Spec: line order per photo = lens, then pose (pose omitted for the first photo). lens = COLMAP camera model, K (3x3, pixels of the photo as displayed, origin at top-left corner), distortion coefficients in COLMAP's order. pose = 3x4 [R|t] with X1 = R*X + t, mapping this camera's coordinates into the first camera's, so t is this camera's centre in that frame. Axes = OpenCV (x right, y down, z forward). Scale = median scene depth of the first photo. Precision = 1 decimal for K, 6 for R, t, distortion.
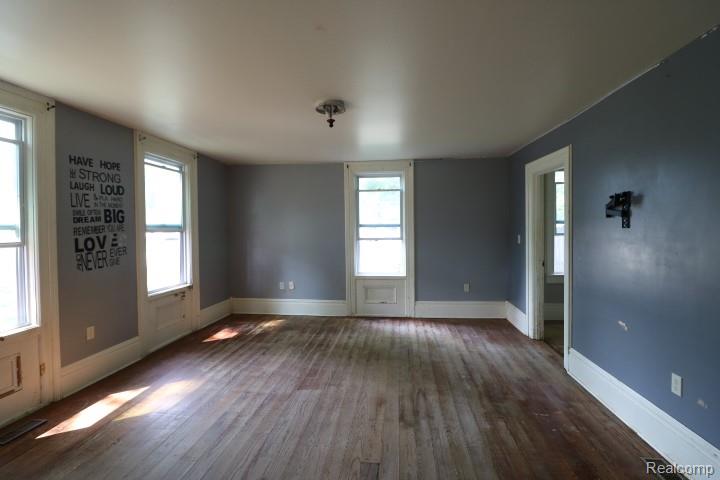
lens RADIAL K [[331.8, 0, 361.0], [0, 331.8, 236.5], [0, 0, 1]] dist [-0.001723, -0.011462]
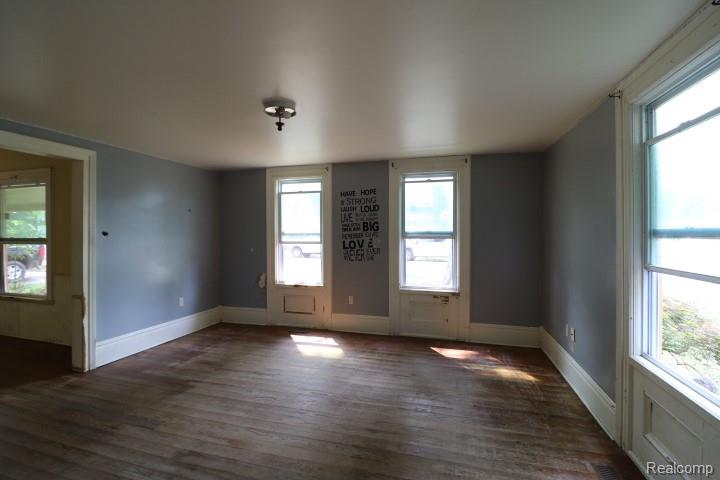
lens RADIAL K [[331.8, 0, 361.0], [0, 331.8, 236.5], [0, 0, 1]] dist [-0.001723, -0.011462]
pose [[-0.157016, 0.017004, -0.987450, 0.691620], [-0.023509, 0.999504, 0.020950, -0.046755], [0.987316, 0.026503, -0.156539, 1.181945]]
